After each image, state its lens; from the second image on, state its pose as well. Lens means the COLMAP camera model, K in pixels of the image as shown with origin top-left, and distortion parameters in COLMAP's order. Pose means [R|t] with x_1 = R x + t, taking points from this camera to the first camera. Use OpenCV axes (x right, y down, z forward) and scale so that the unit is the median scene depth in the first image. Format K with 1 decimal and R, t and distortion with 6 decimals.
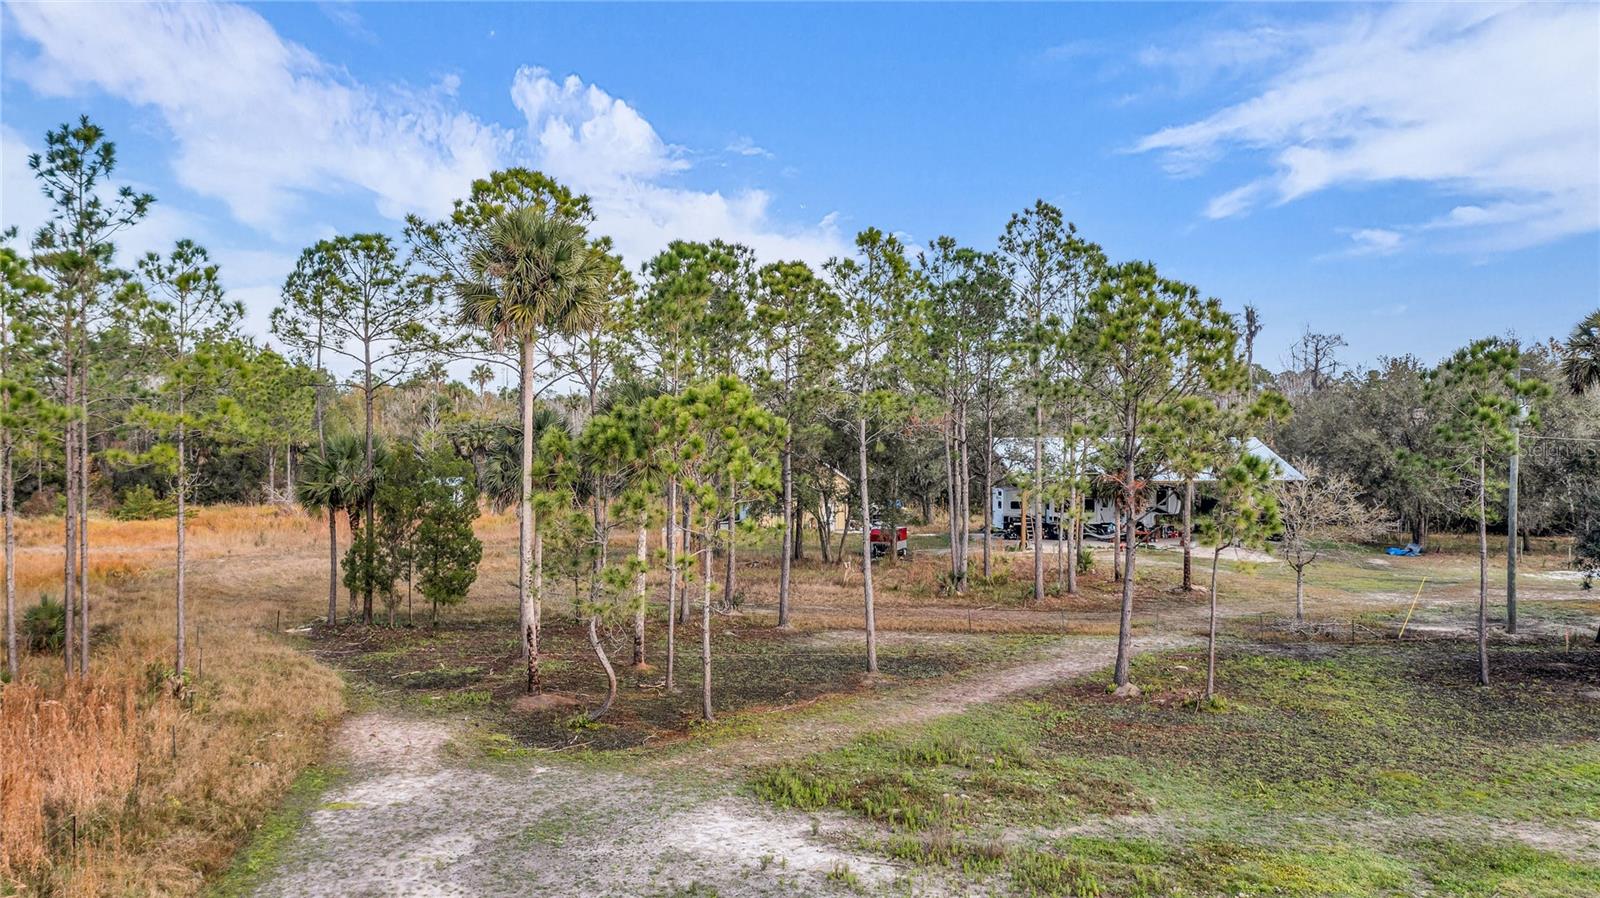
lens RADIAL K [[1250.7, 0, 800.0], [0, 1250.7, 449.0], [0, 0, 1]] dist [0.003053, 0.005329]
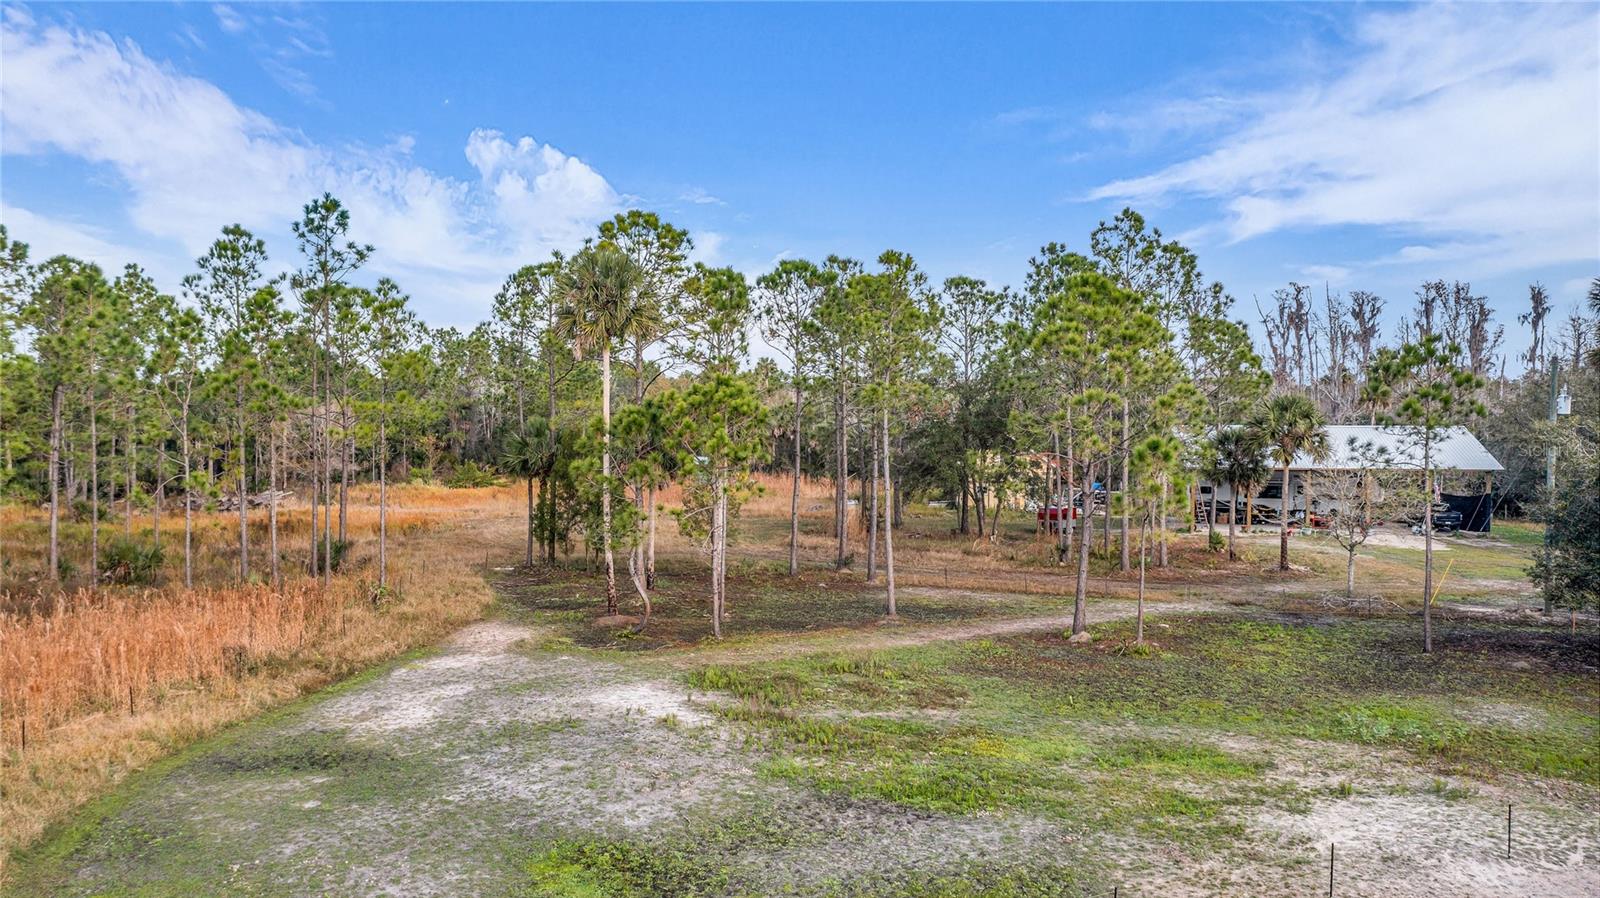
lens RADIAL K [[1250.7, 0, 800.0], [0, 1250.7, 449.0], [0, 0, 1]] dist [0.003053, 0.005329]
pose [[0.958769, 0.011219, -0.283966, 0.330239], [-0.008166, 0.999895, 0.011932, 0.002792], [0.284070, -0.009121, 0.958760, -0.198974]]
